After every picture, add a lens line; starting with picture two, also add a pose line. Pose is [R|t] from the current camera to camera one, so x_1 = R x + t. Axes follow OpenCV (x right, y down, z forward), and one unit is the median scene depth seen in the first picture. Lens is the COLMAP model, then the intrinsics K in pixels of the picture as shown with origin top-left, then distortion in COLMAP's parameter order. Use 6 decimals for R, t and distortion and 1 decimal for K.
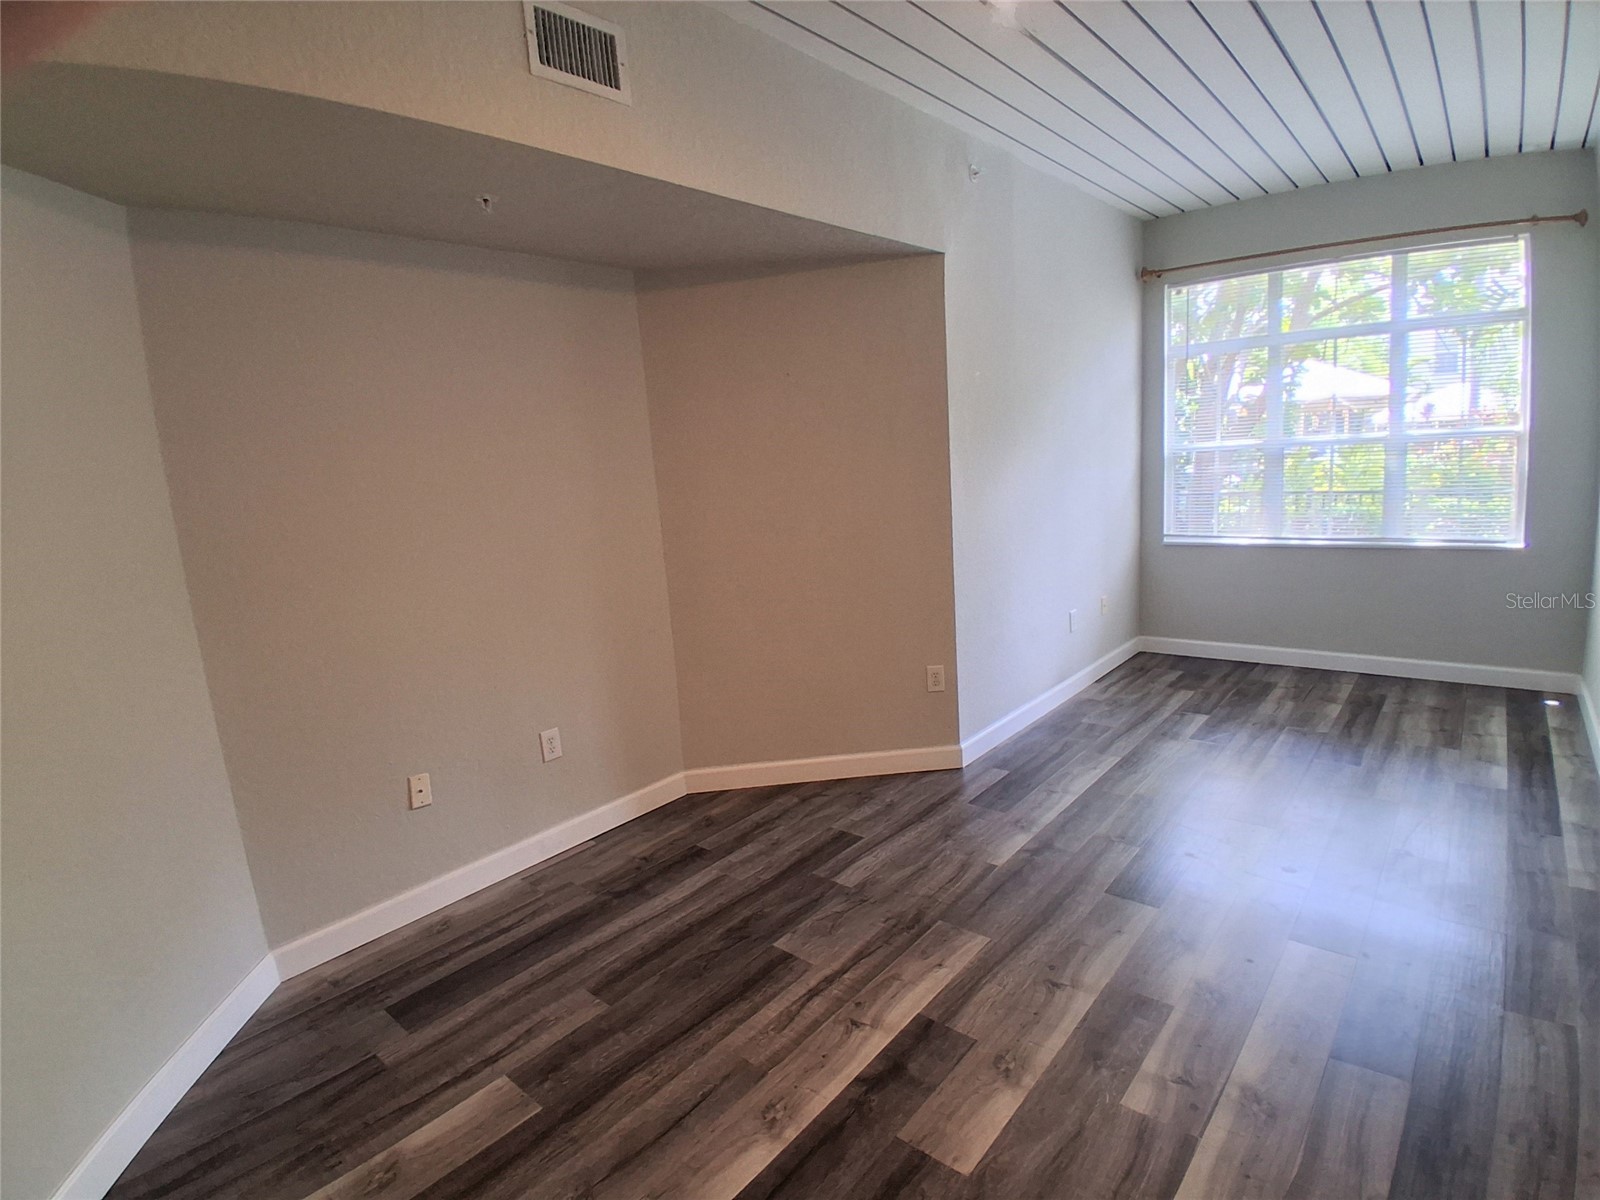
lens RADIAL K [[802.5, 0, 791.2], [0, 802.5, 599.3], [0, 0, 1]] dist [0.009144, -0.044709]
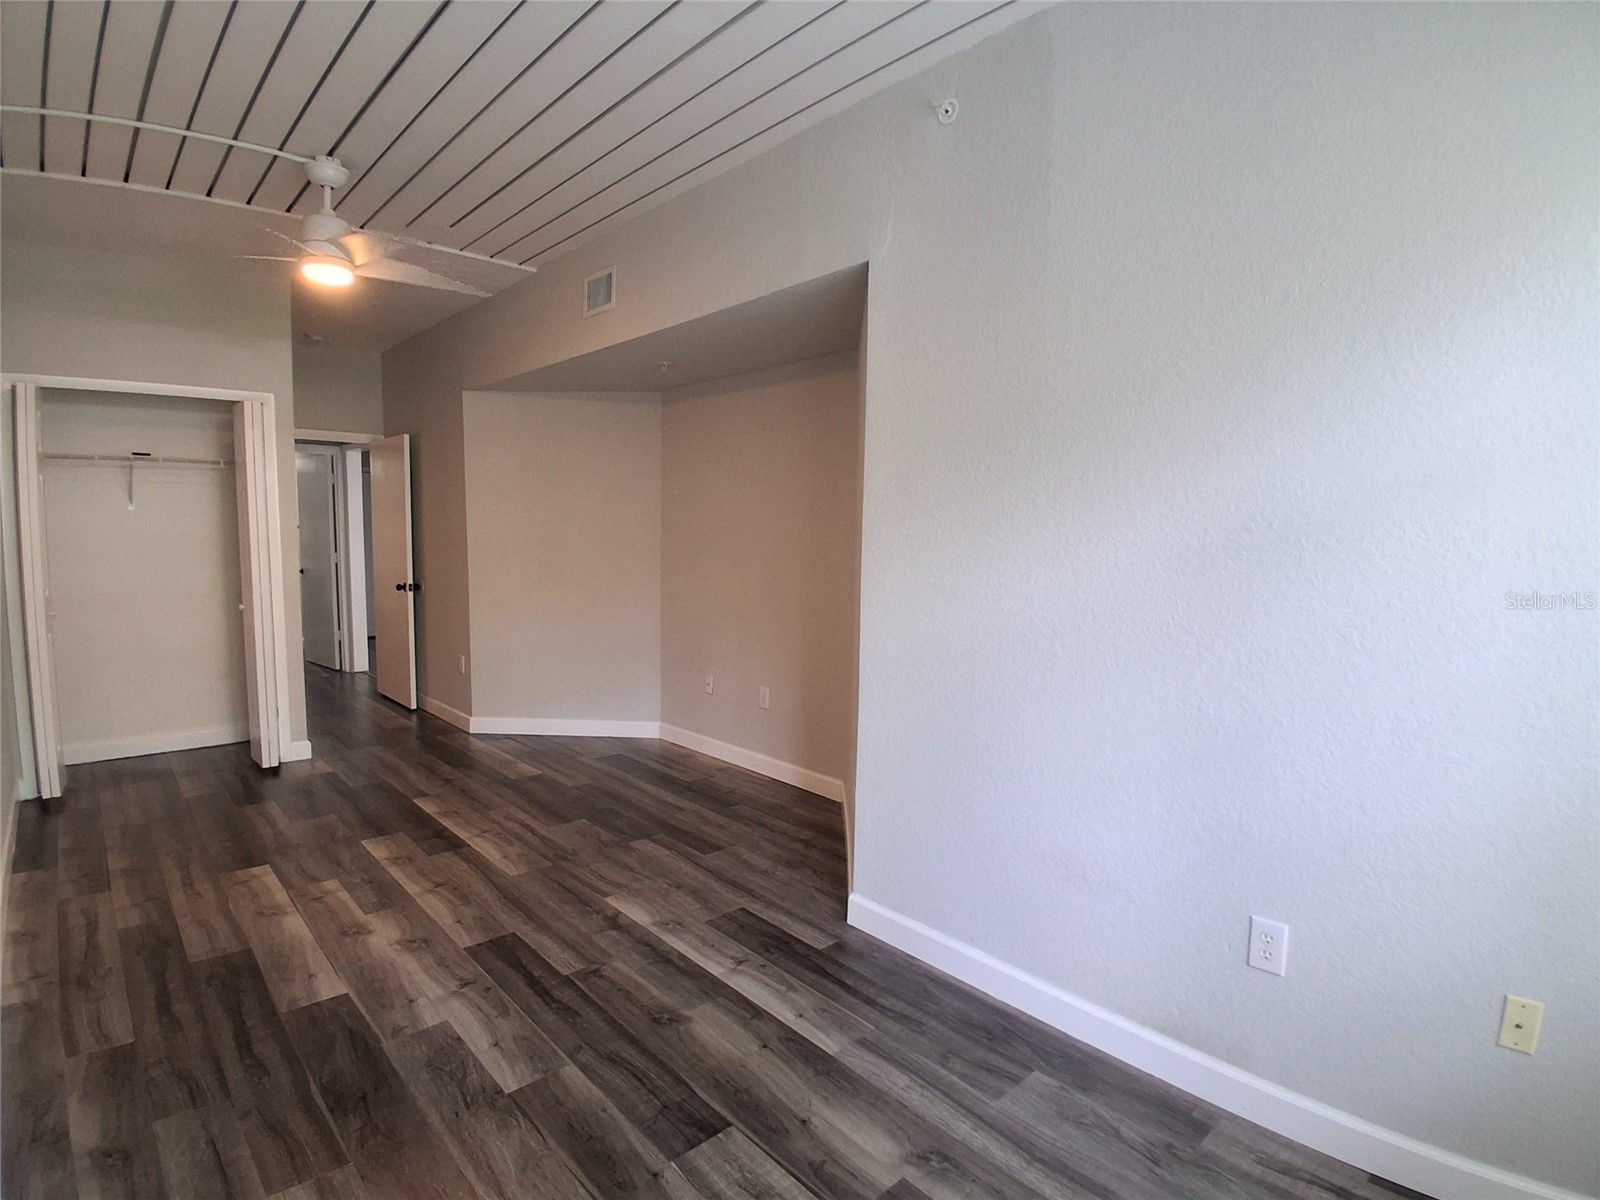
lens RADIAL K [[802.5, 0, 791.2], [0, 802.5, 599.3], [0, 0, 1]] dist [0.009144, -0.044709]
pose [[-0.109618, 0.149717, -0.982634, 1.286017], [-0.177604, 0.969731, 0.167564, -0.285185], [0.977978, 0.192888, -0.079709, 1.330602]]
